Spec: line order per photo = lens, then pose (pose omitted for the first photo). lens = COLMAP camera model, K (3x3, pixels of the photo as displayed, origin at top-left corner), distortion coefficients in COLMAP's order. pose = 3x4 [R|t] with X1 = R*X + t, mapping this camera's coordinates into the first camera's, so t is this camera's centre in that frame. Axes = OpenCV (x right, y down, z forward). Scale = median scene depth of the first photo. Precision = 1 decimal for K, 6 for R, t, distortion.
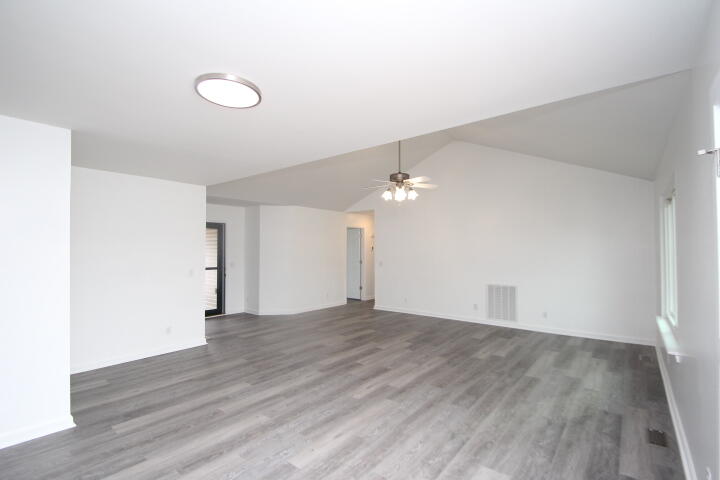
lens RADIAL K [[338.6, 0, 358.9], [0, 338.6, 241.3], [0, 0, 1]] dist [-0.010437, -0.003370]
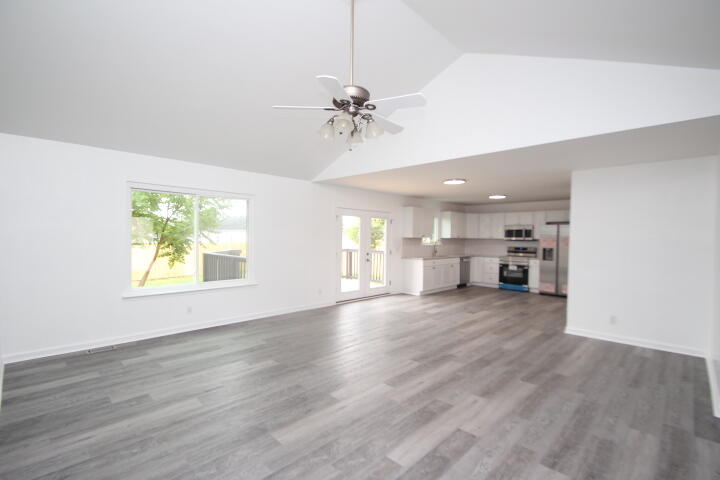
lens RADIAL K [[338.6, 0, 361.8], [0, 338.6, 239.3], [0, 0, 1]] dist [-0.010437, -0.003370]
pose [[-0.996500, -0.006889, 0.083304, 0.083158], [-0.008451, 0.999795, -0.018417, 0.068666], [-0.083160, -0.019057, -0.996354, 2.313154]]
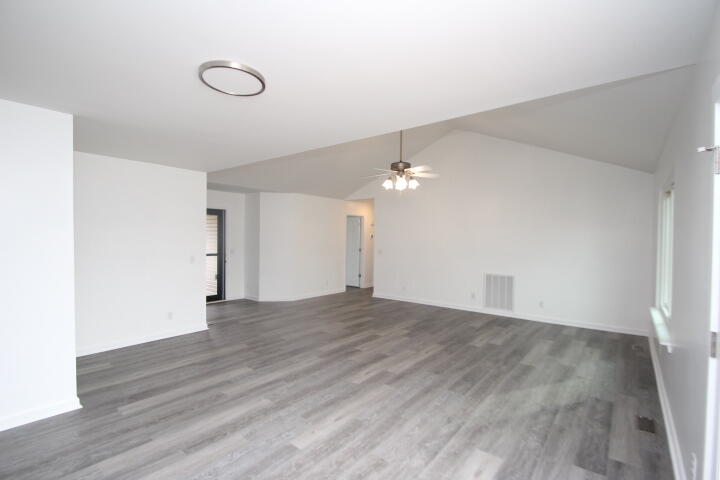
lens RADIAL K [[338.6, 0, 359.2], [0, 338.6, 241.3], [0, 0, 1]] dist [-0.010437, -0.003370]
pose [[0.999901, 0.012988, 0.005391, -0.007255], [-0.013175, 0.999253, 0.036337, -0.003106], [-0.004916, -0.036404, 0.999325, -0.008519]]
